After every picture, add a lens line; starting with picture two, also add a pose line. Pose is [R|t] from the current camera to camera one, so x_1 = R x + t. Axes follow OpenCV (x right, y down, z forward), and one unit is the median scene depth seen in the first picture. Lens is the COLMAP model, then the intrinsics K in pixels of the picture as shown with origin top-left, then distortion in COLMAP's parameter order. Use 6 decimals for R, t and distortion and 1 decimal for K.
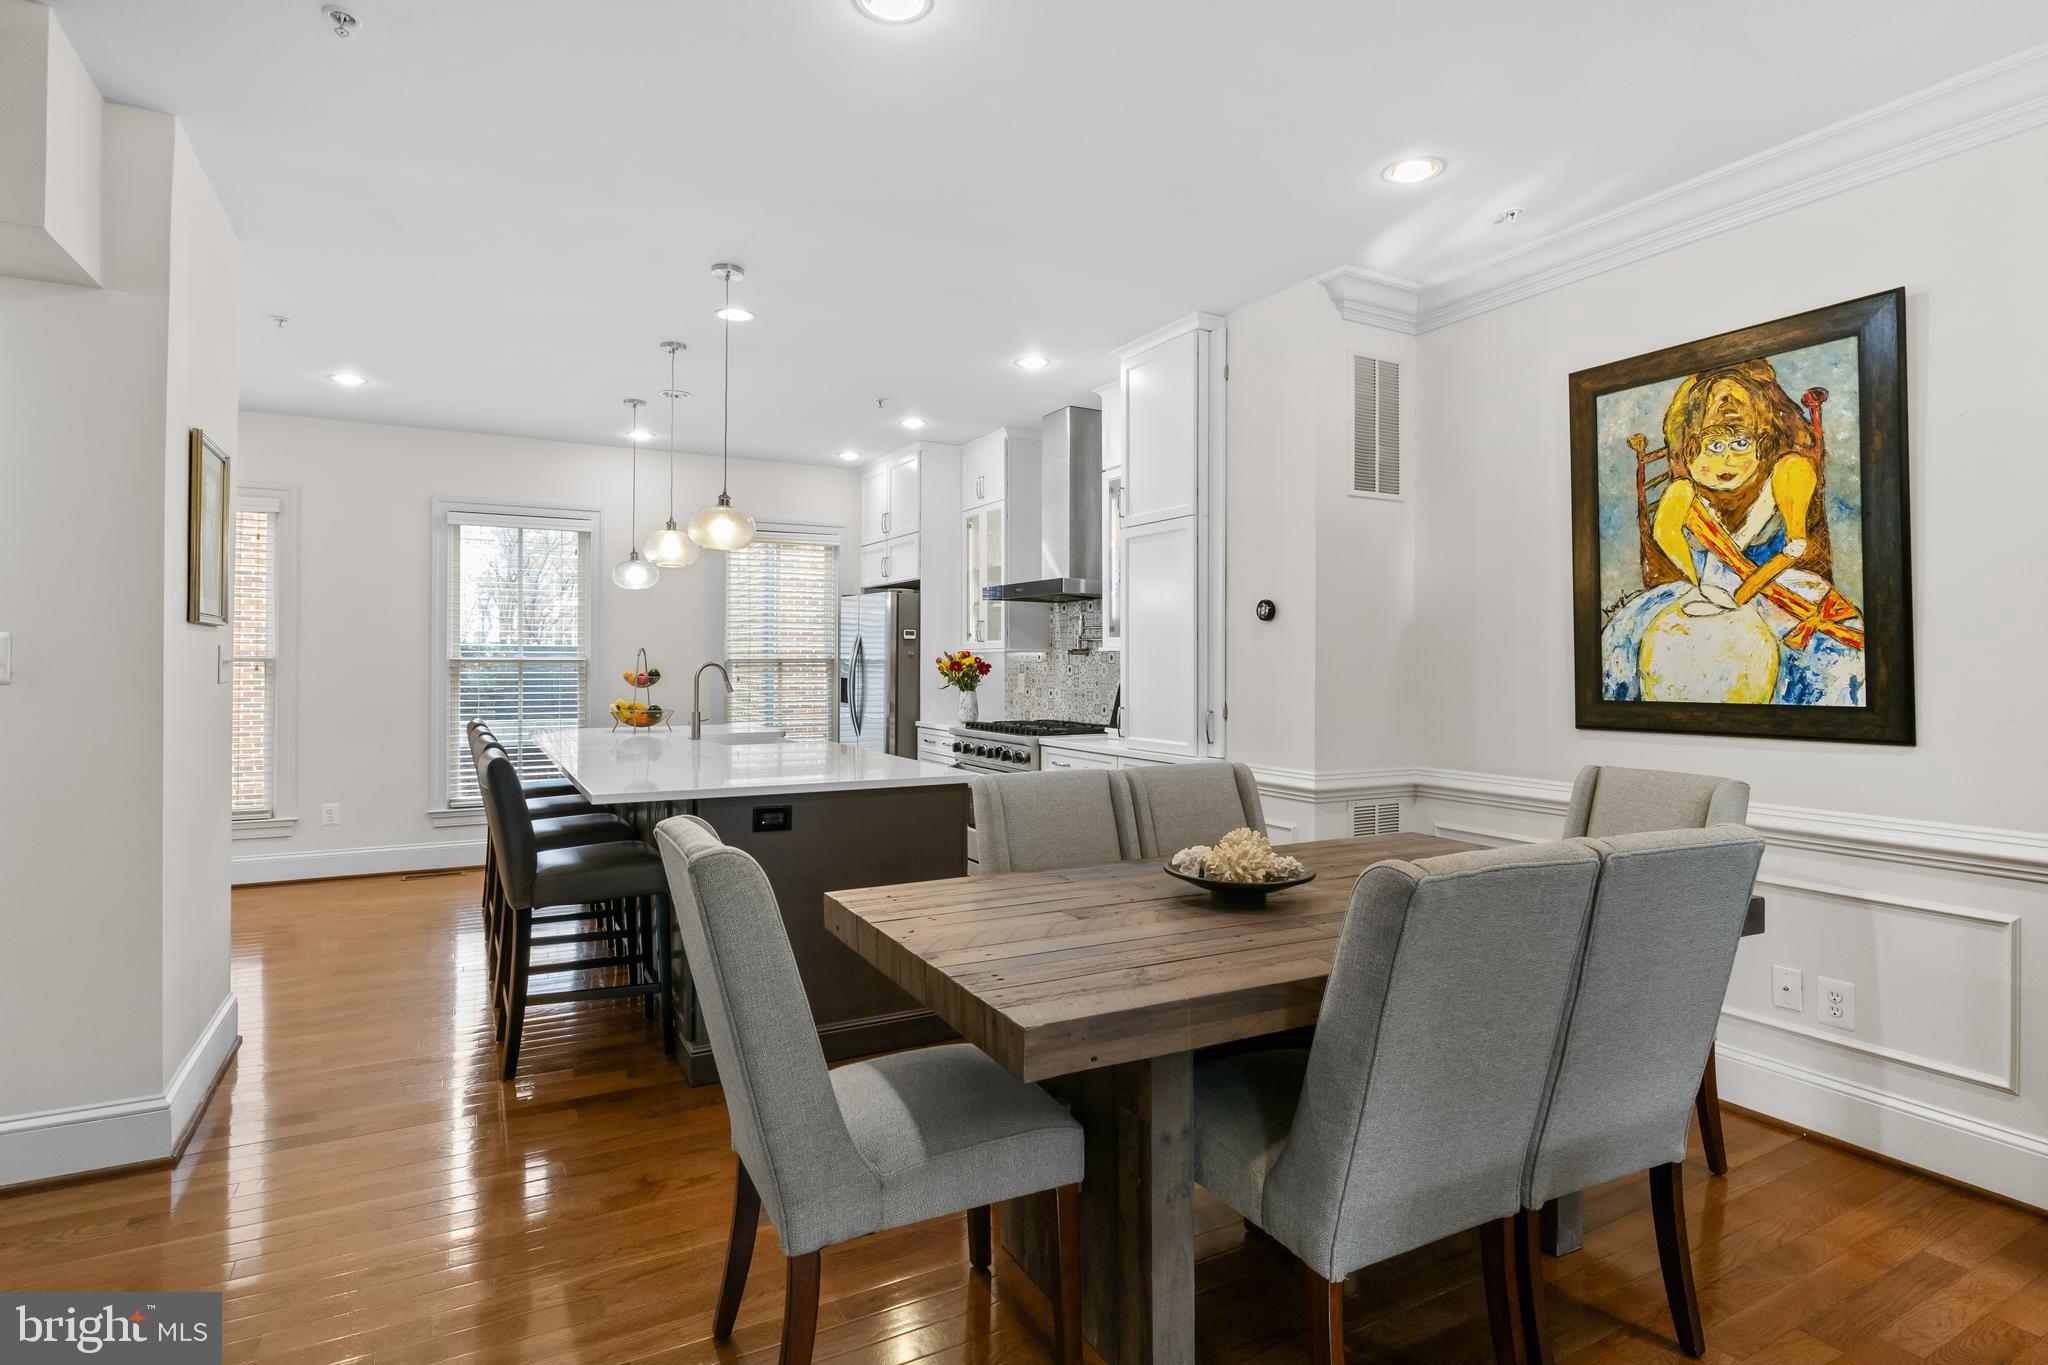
lens RADIAL K [[1031.6, 0, 1032.6], [0, 1031.6, 649.7], [0, 0, 1]] dist [-0.004631, -0.002245]
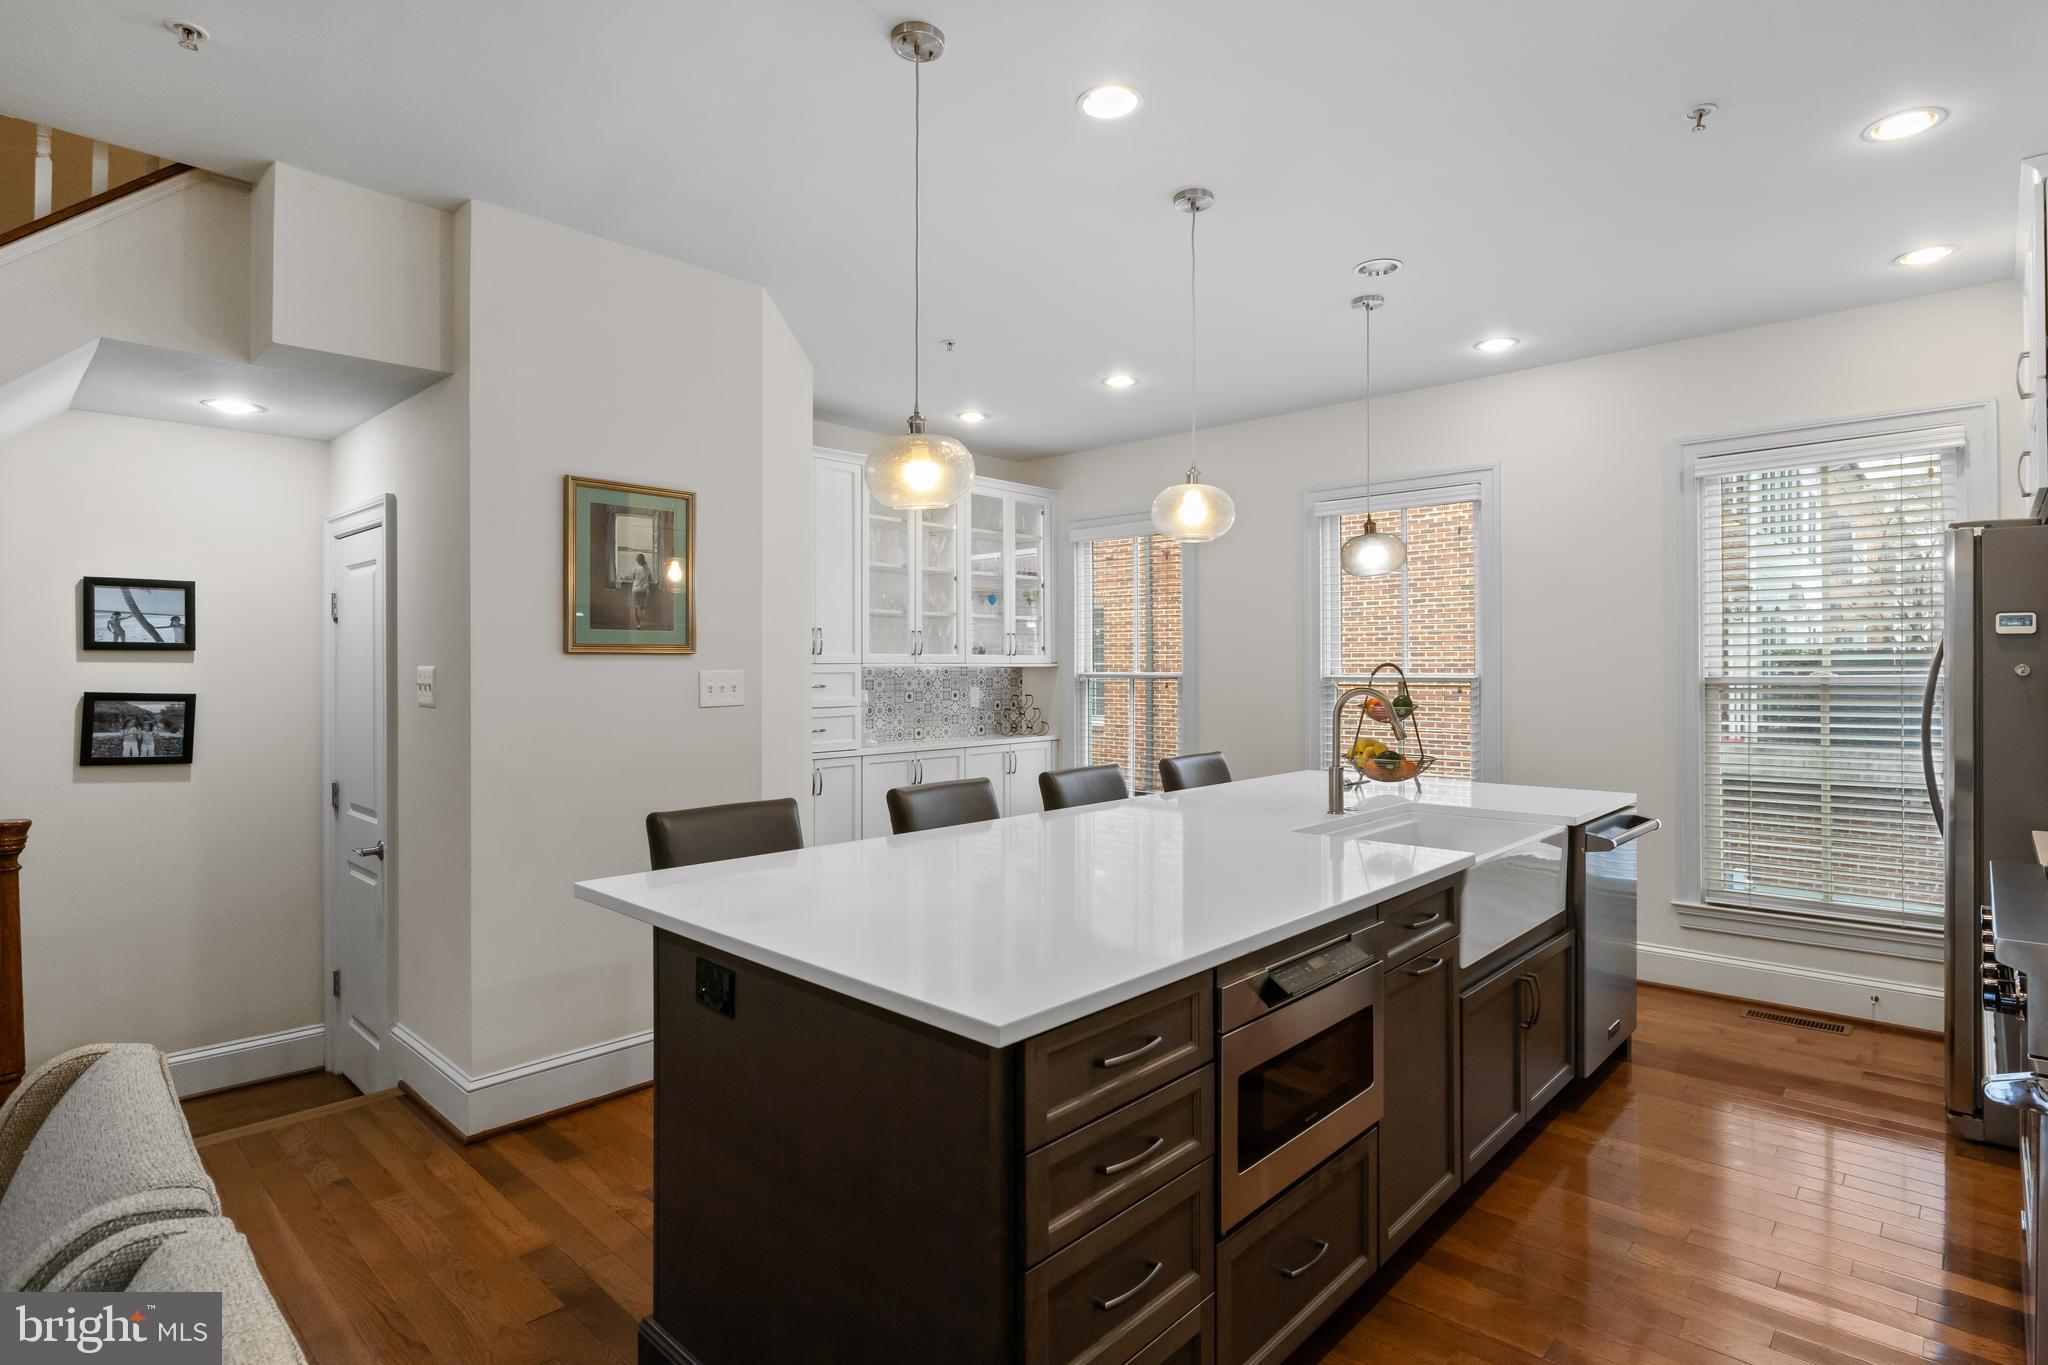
lens RADIAL K [[1031.6, 0, 1029.2], [0, 1031.6, 667.1], [0, 0, 1]] dist [-0.004631, -0.002245]
pose [[0.298206, -0.003489, -0.954495, 0.206304], [0.013402, 0.999910, 0.000532, -0.002857], [0.954408, -0.012951, 0.298226, 0.624562]]
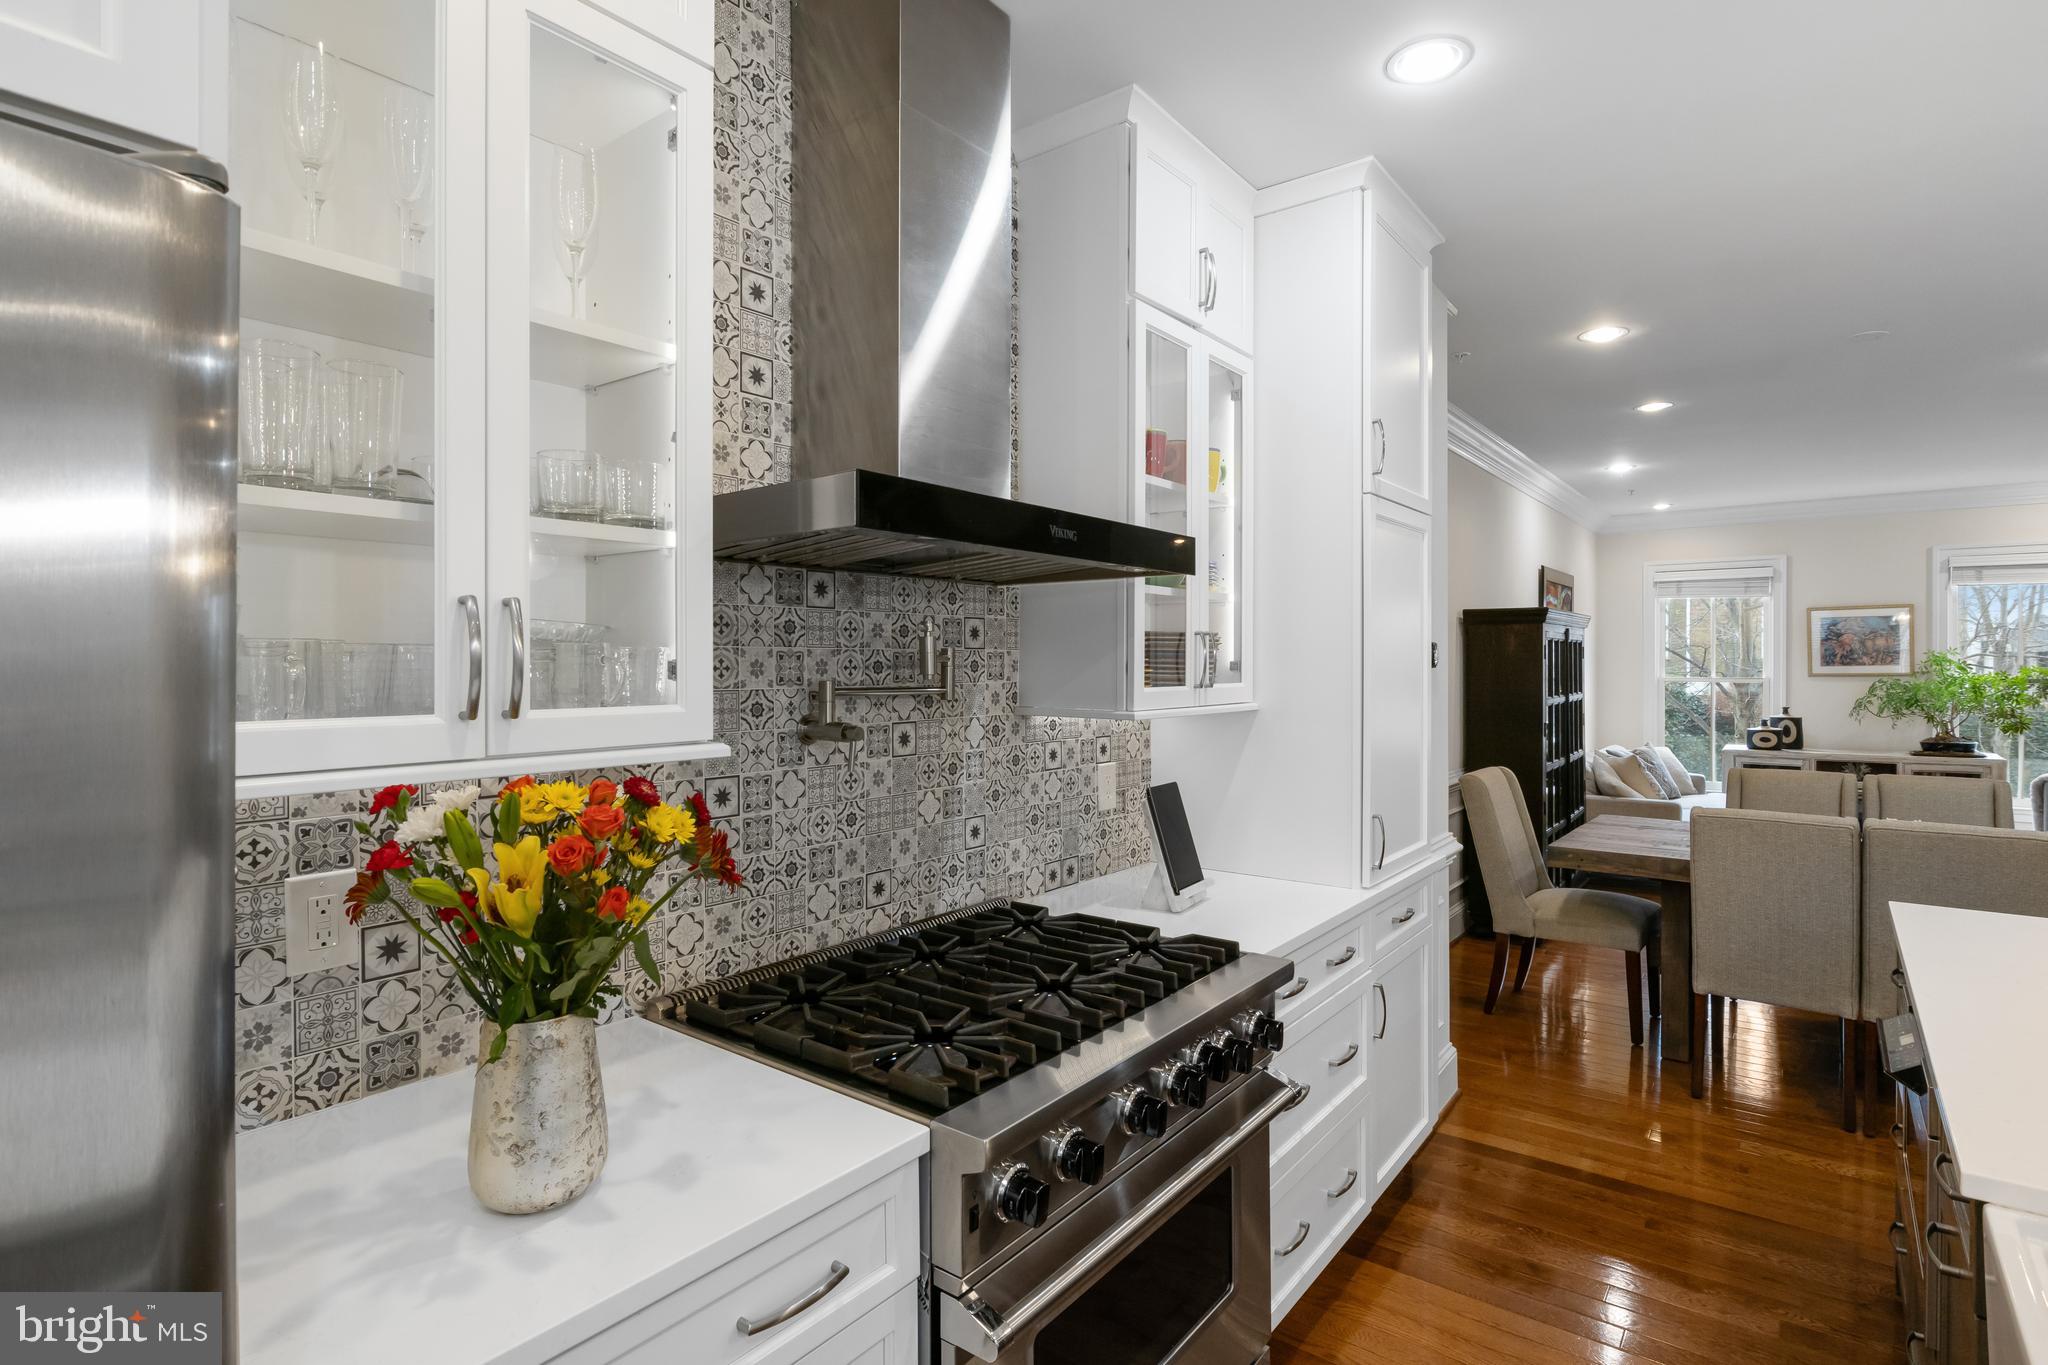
lens RADIAL K [[1031.6, 0, 1028.1], [0, 1031.6, 671.8], [0, 0, 1]] dist [-0.004631, -0.002245]
pose [[-0.389638, -0.008534, 0.920929, -0.310552], [-0.005833, 0.999960, 0.006798, -0.021360], [-0.920950, -0.002723, -0.389672, 1.230529]]
